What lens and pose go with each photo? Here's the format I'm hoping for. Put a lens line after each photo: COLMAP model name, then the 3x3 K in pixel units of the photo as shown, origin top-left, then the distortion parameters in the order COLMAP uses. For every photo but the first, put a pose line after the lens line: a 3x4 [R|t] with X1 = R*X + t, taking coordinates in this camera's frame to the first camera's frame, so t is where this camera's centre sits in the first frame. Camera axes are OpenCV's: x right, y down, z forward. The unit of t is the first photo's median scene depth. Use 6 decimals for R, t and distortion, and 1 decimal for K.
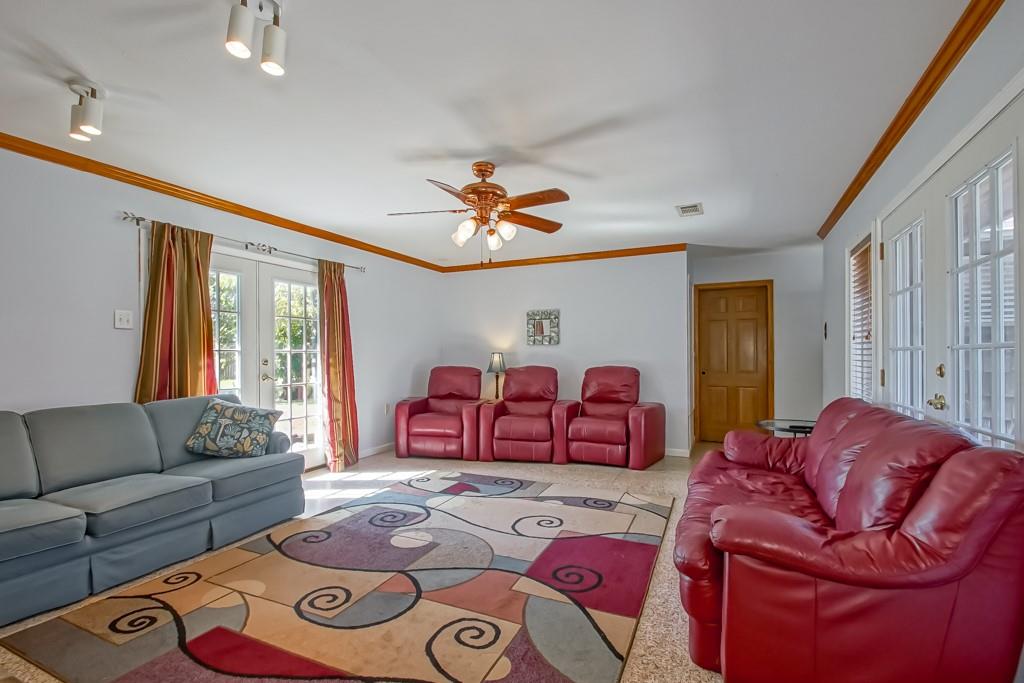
lens RADIAL K [[478.5, 0, 512.1], [0, 478.5, 348.8], [0, 0, 1]] dist [-0.005922, -0.003212]
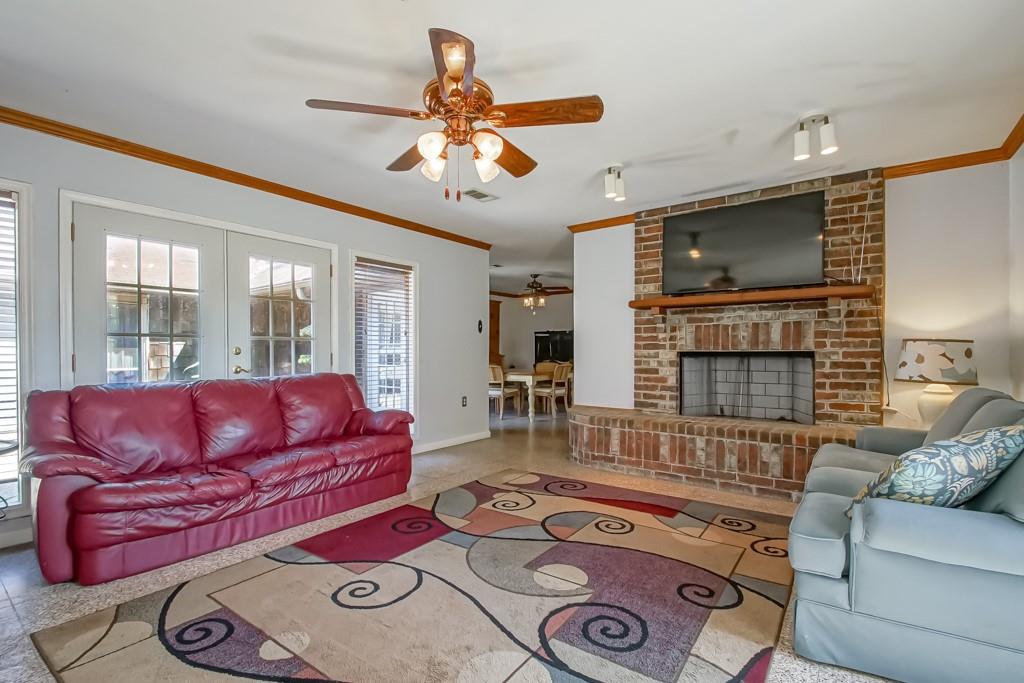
lens RADIAL K [[478.5, 0, 490.2], [0, 478.5, 353.9], [0, 0, 1]] dist [-0.005922, -0.003212]
pose [[-0.970133, 0.003682, 0.242546, -0.274028], [0.001639, 0.999961, -0.008624, 0.047414], [-0.242569, -0.007969, -0.970102, 1.687815]]
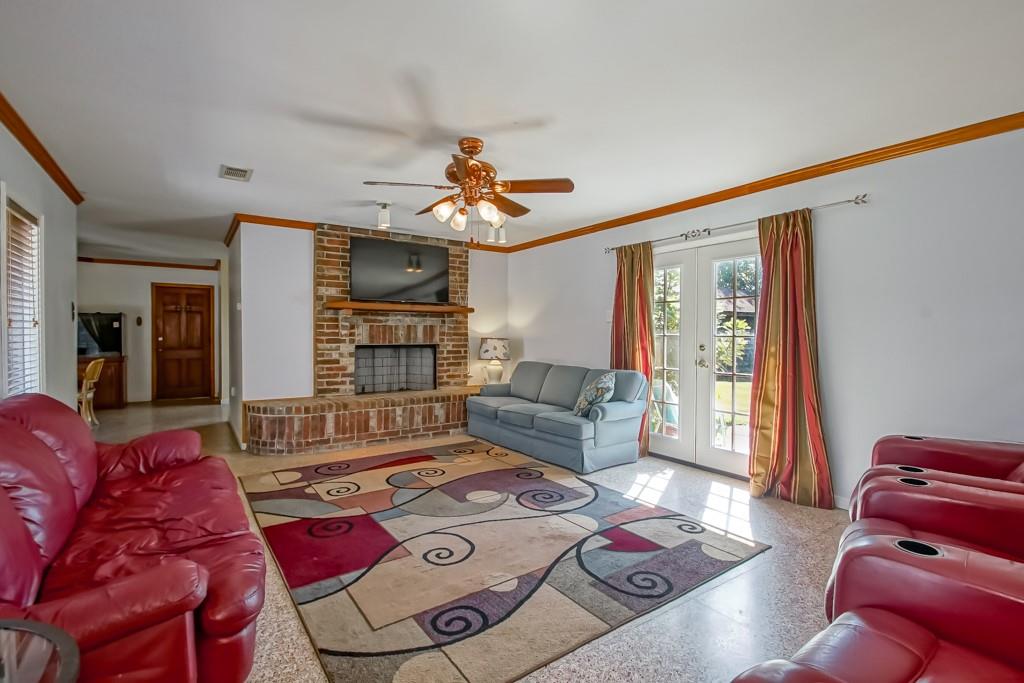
lens RADIAL K [[478.5, 0, 512.9], [0, 478.5, 342.3], [0, 0, 1]] dist [-0.005922, -0.003212]
pose [[-0.519847, 0.017506, -0.854080, 0.727051], [0.009091, 0.999847, 0.014960, -0.001516], [0.854211, 0.000013, -0.519926, 1.603362]]
